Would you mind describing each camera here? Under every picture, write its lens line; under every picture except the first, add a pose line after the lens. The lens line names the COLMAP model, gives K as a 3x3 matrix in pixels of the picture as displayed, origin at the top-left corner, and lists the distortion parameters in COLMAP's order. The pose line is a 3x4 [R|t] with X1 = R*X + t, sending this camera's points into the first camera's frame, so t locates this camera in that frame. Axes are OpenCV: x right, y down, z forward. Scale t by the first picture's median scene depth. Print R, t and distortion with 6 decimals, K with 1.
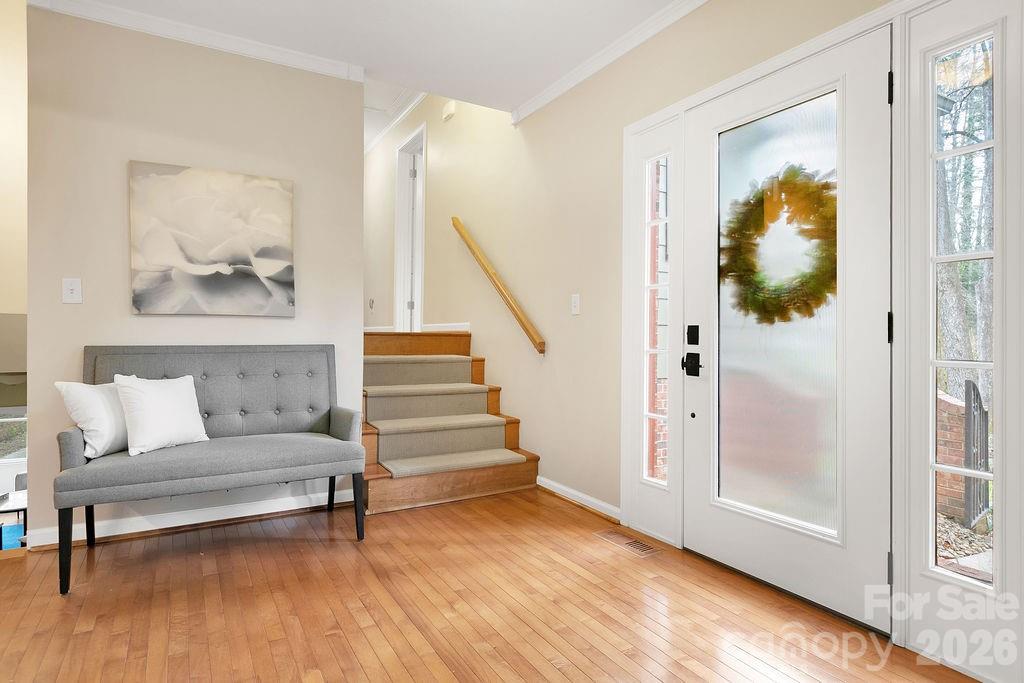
lens RADIAL K [[558.7, 0, 512.0], [0, 558.7, 341.5], [0, 0, 1]] dist [0.000114, 0.000624]
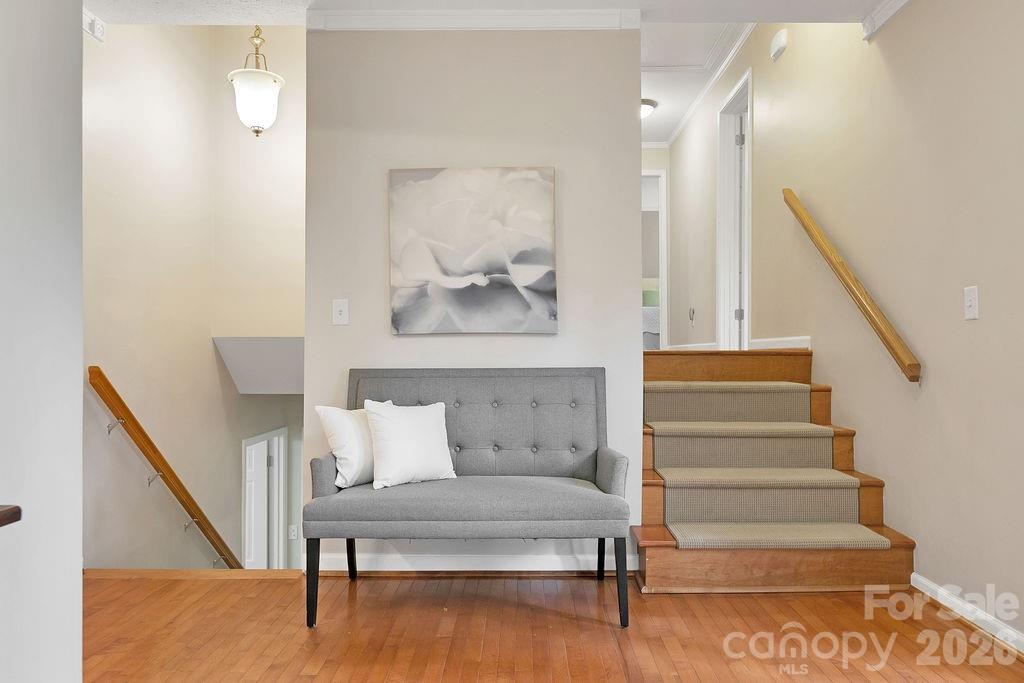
lens RADIAL K [[686.8, 0, 513.0], [0, 686.8, 352.0], [0, 0, 1]] dist [-0.018868, -0.002940]
pose [[0.856759, -0.009426, -0.515630, 0.072435], [0.001993, 0.999886, -0.014968, -0.002180], [0.515713, 0.011796, 0.856680, 0.113697]]
